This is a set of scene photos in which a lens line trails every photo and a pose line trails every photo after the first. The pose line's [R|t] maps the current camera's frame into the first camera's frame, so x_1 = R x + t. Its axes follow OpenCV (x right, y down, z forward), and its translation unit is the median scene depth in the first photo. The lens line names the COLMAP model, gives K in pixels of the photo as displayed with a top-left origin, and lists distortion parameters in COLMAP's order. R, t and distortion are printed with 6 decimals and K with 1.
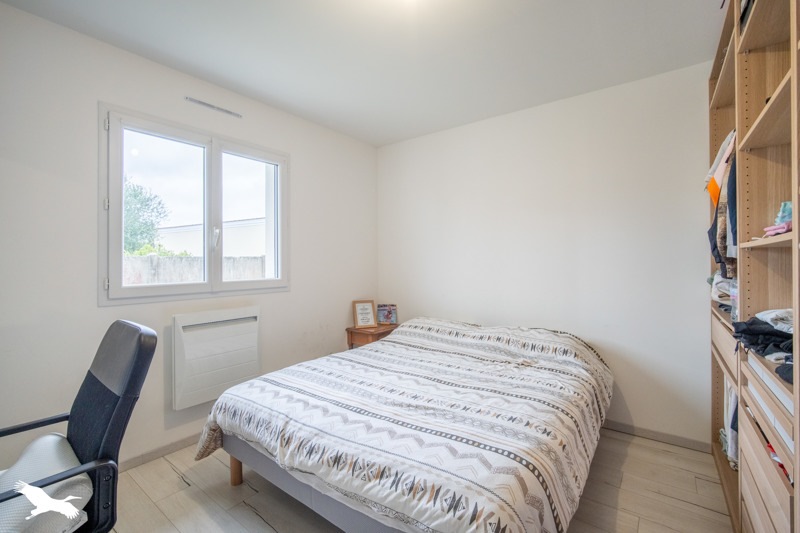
lens RADIAL K [[352.4, 0, 397.1], [0, 352.4, 260.6], [0, 0, 1]] dist [-0.017272, -0.000006]
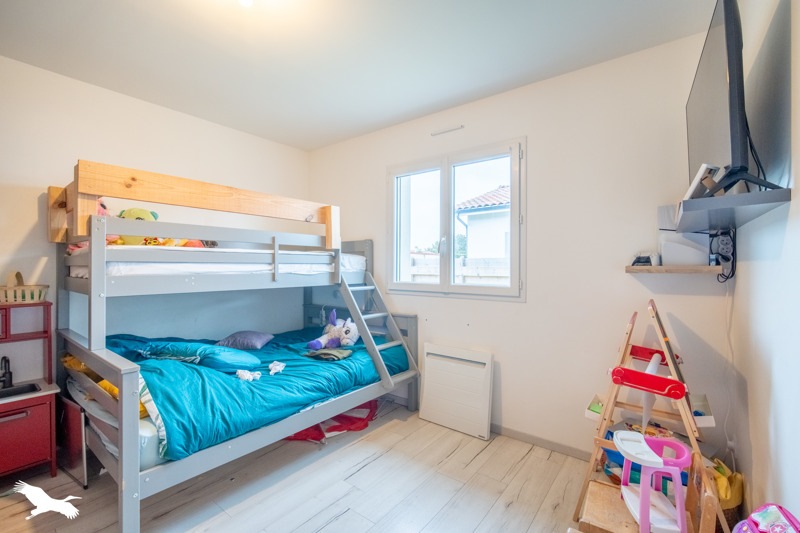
lens RADIAL K [[352.4, 0, 397.1], [0, 352.4, 260.6], [0, 0, 1]] dist [-0.017272, -0.000006]
pose [[-0.010376, -0.000895, -0.999946, 0.625814], [0.004801, 0.999988, -0.000945, -0.013732], [0.999935, -0.004811, -0.010372, 0.849819]]
